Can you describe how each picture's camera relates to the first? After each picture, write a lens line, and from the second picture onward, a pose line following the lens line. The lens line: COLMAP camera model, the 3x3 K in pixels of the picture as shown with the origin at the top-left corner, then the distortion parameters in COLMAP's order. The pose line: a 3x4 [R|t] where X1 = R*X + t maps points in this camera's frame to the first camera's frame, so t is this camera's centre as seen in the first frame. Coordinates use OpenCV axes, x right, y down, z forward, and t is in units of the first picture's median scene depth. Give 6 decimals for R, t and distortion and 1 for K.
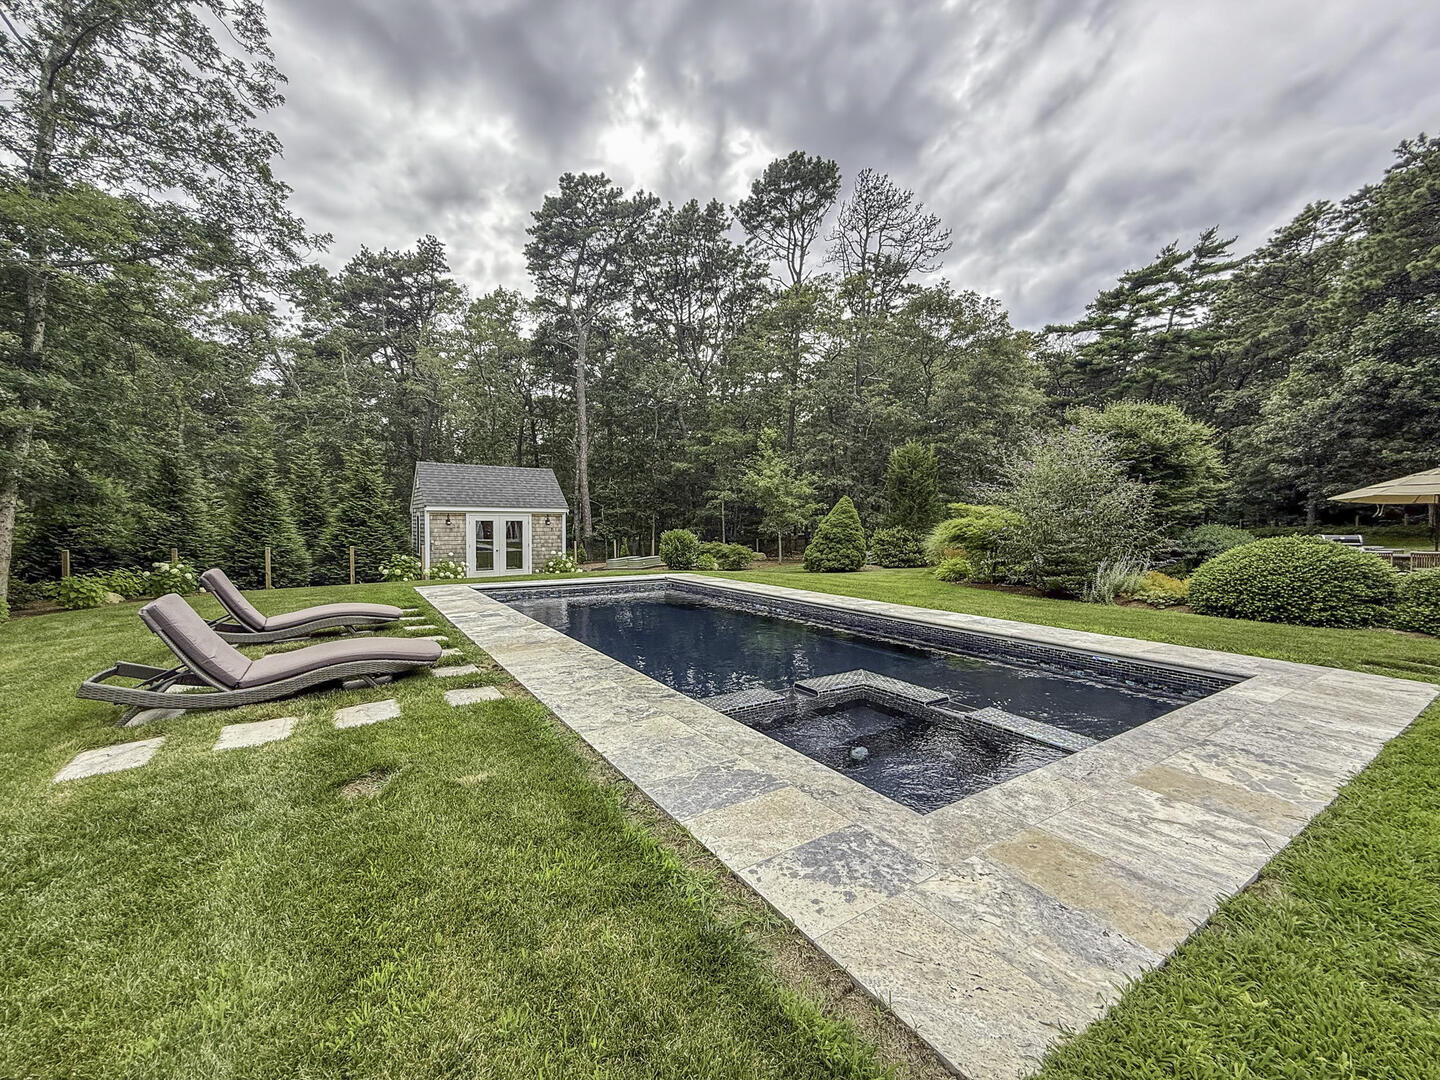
lens RADIAL K [[574.0, 0, 722.7], [0, 574.0, 537.0], [0, 0, 1]] dist [-0.004059, -0.000341]
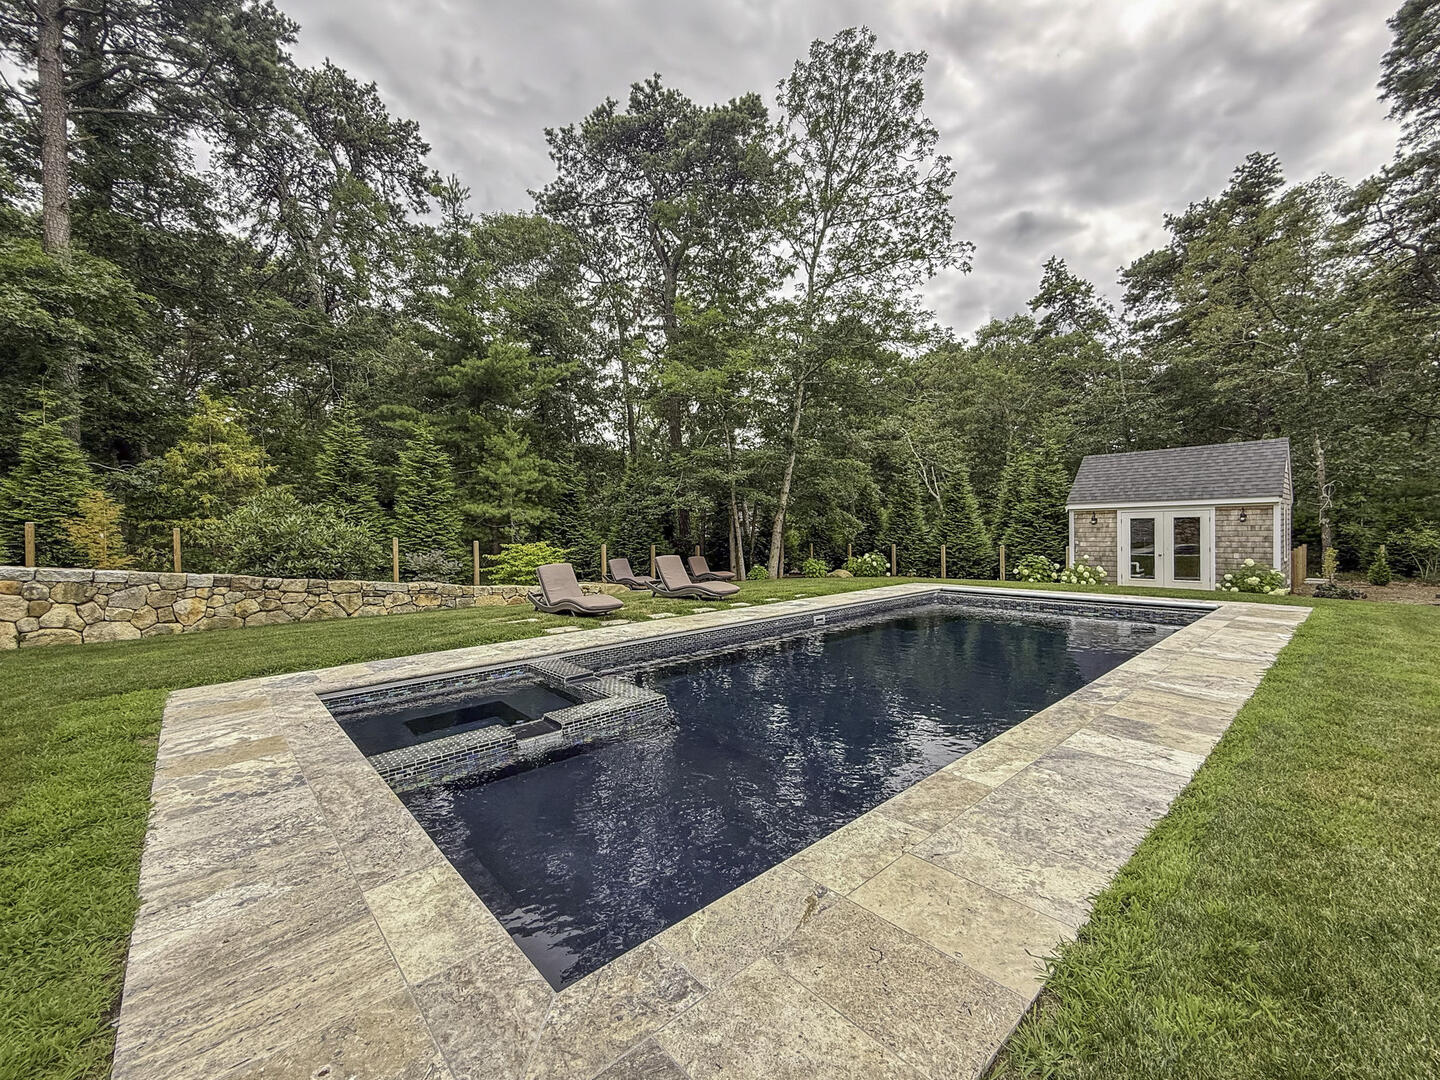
lens RADIAL K [[586.4, 0, 721.2], [0, 586.4, 540.4], [0, 0, 1]] dist [-0.001513, 0.000017]
pose [[0.155370, 0.014285, -0.987753, 0.175581], [-0.003509, 0.999897, 0.013909, -0.003409], [0.987850, 0.001305, 0.155404, 0.148018]]
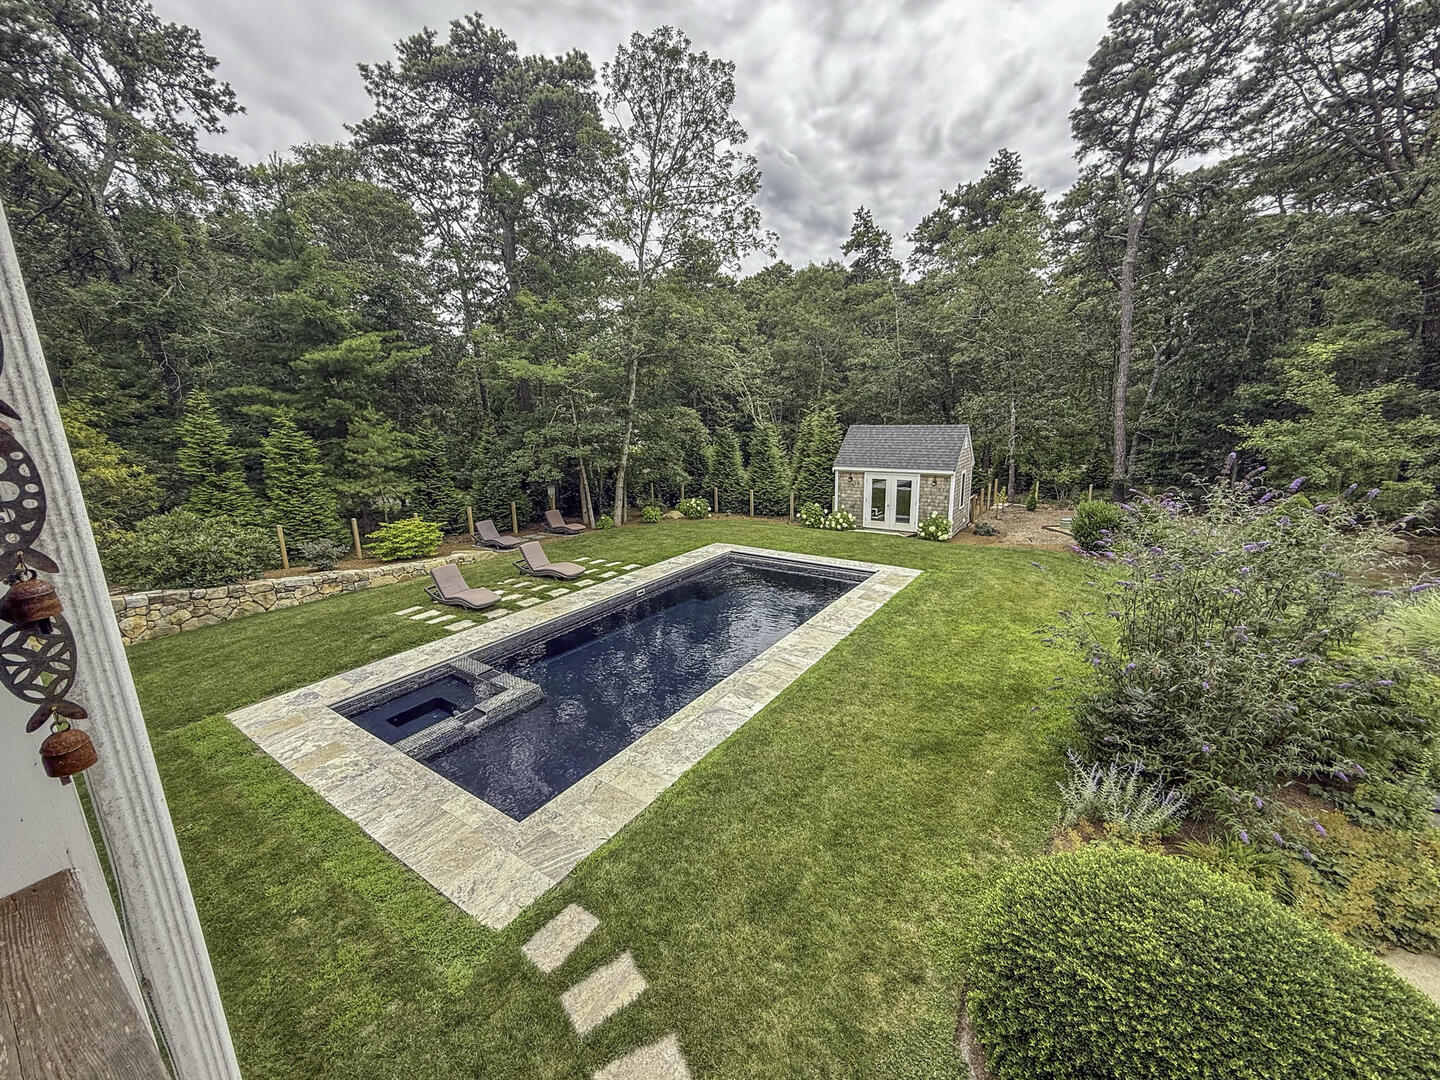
lens RADIAL K [[567.5, 0, 719.7], [0, 567.5, 542.5], [0, 0, 1]] dist [-0.006269, 0.000164]
pose [[0.387066, 0.197460, -0.900661, 0.282861], [0.001014, 0.976708, 0.214568, -0.081692], [0.922052, -0.083965, 0.377850, 0.140363]]
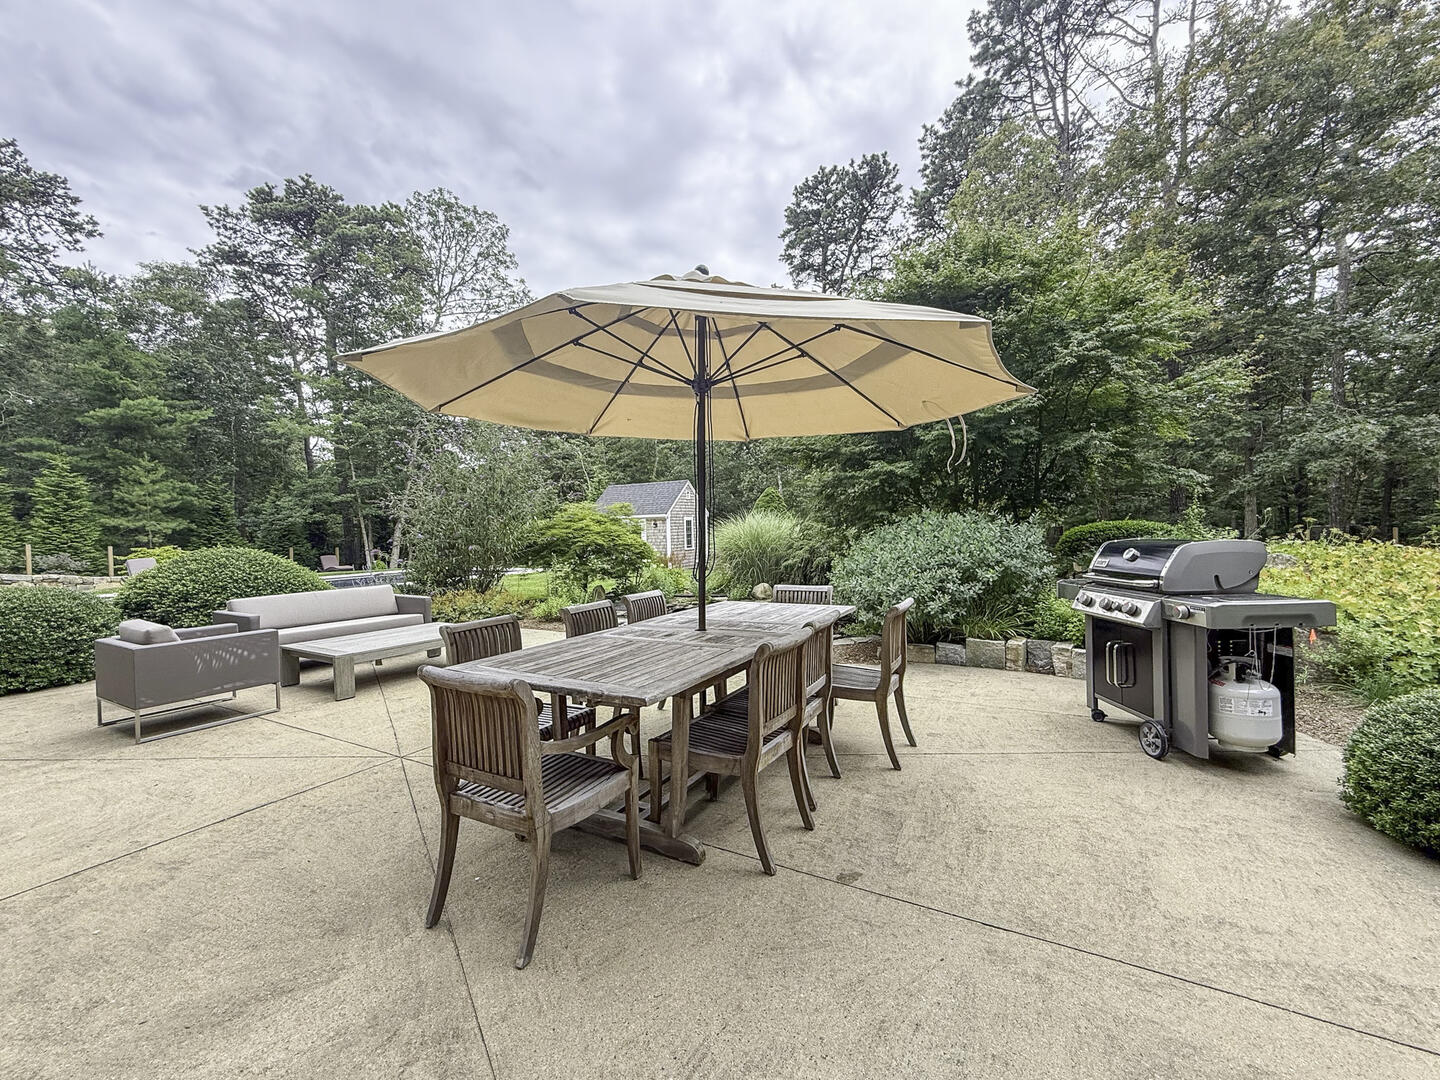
lens RADIAL K [[593.5, 0, 714.5], [0, 593.5, 540.0], [0, 0, 1]] dist [-0.000820, 0.000440]
pose [[0.444037, 0.003913, -0.896000, 0.515319], [0.008799, 0.999923, 0.008727, -0.002355], [0.895965, -0.011760, 0.443968, 0.314408]]
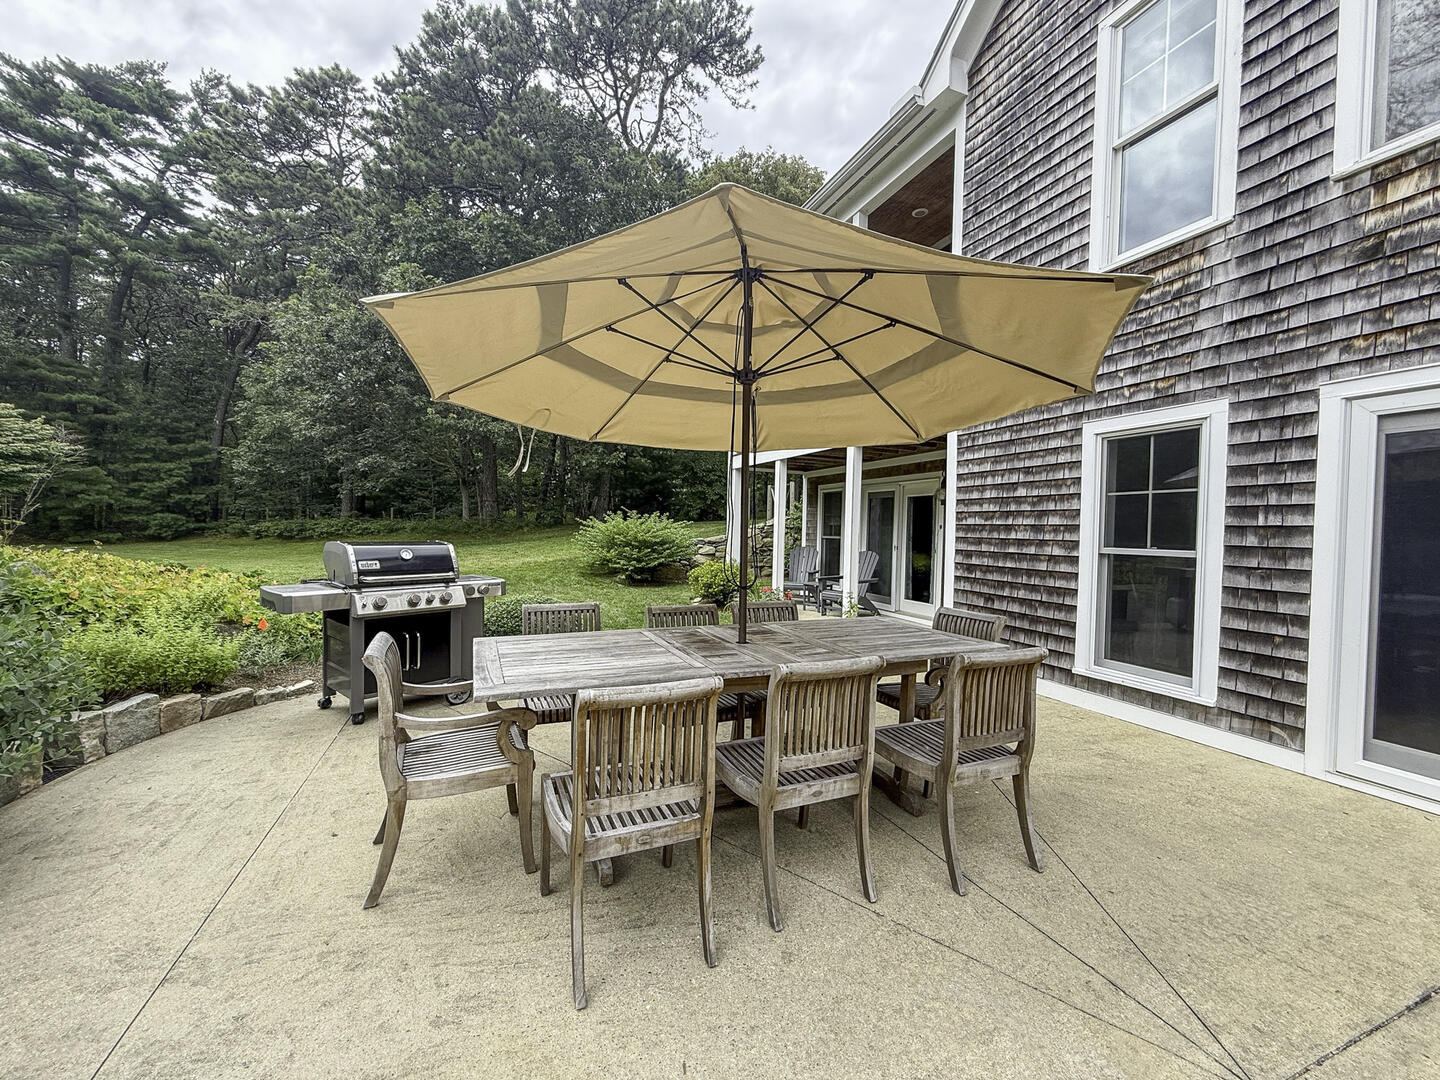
lens RADIAL K [[574.0, 0, 722.7], [0, 574.0, 537.0], [0, 0, 1]] dist [-0.004059, -0.000341]
pose [[0.198291, -0.013587, 0.980049, 0.359948], [0.002775, 0.999908, 0.013301, -0.003663], [-0.980139, 0.000082, 0.198310, 0.338577]]
